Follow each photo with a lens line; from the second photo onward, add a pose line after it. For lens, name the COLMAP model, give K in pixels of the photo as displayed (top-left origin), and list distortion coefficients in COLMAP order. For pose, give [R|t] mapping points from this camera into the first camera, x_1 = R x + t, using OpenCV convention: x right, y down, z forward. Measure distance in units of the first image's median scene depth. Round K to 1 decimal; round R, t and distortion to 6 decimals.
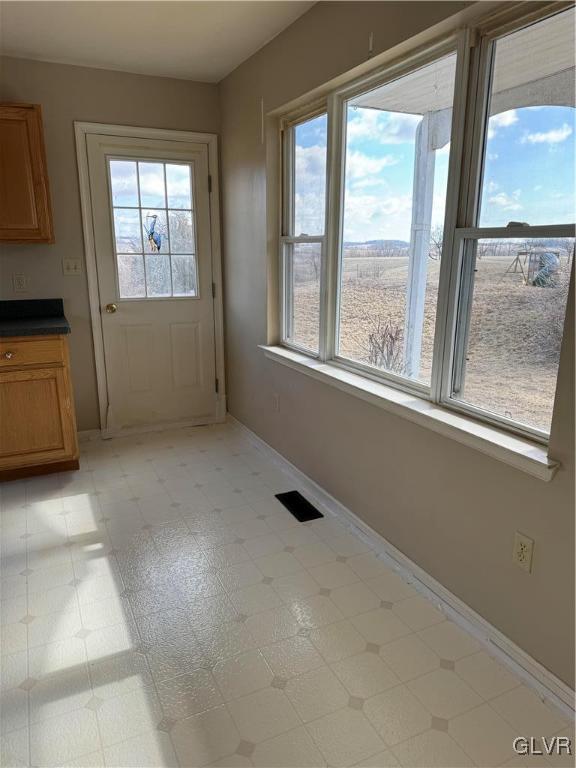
lens RADIAL K [[530.2, 0, 288.0], [0, 530.2, 384.0], [0, 0, 1]] dist [0.083178, -0.109209]
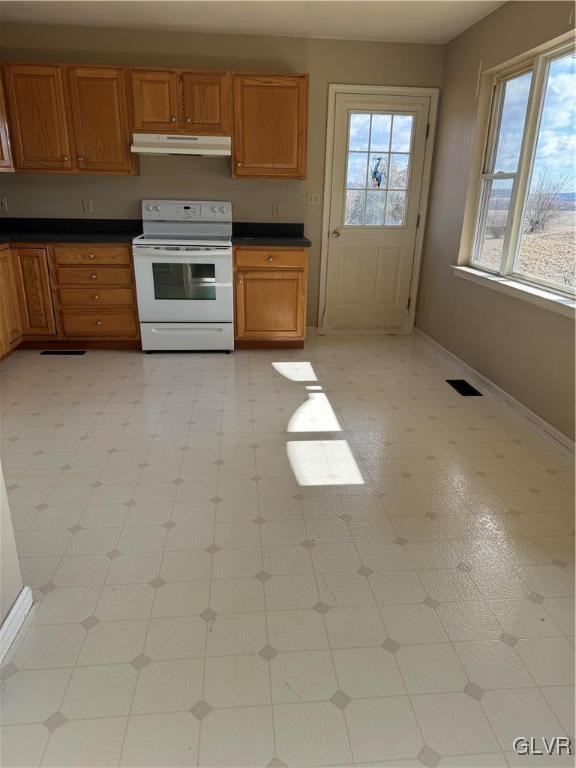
lens RADIAL K [[532.3, 0, 286.9], [0, 532.3, 391.9], [0, 0, 1]] dist [0.077060, -0.116598]
pose [[0.936298, 0.136494, -0.323596, 0.036710], [-0.104053, 0.987830, 0.115602, 0.118089], [0.335437, -0.074567, 0.939107, -0.340396]]
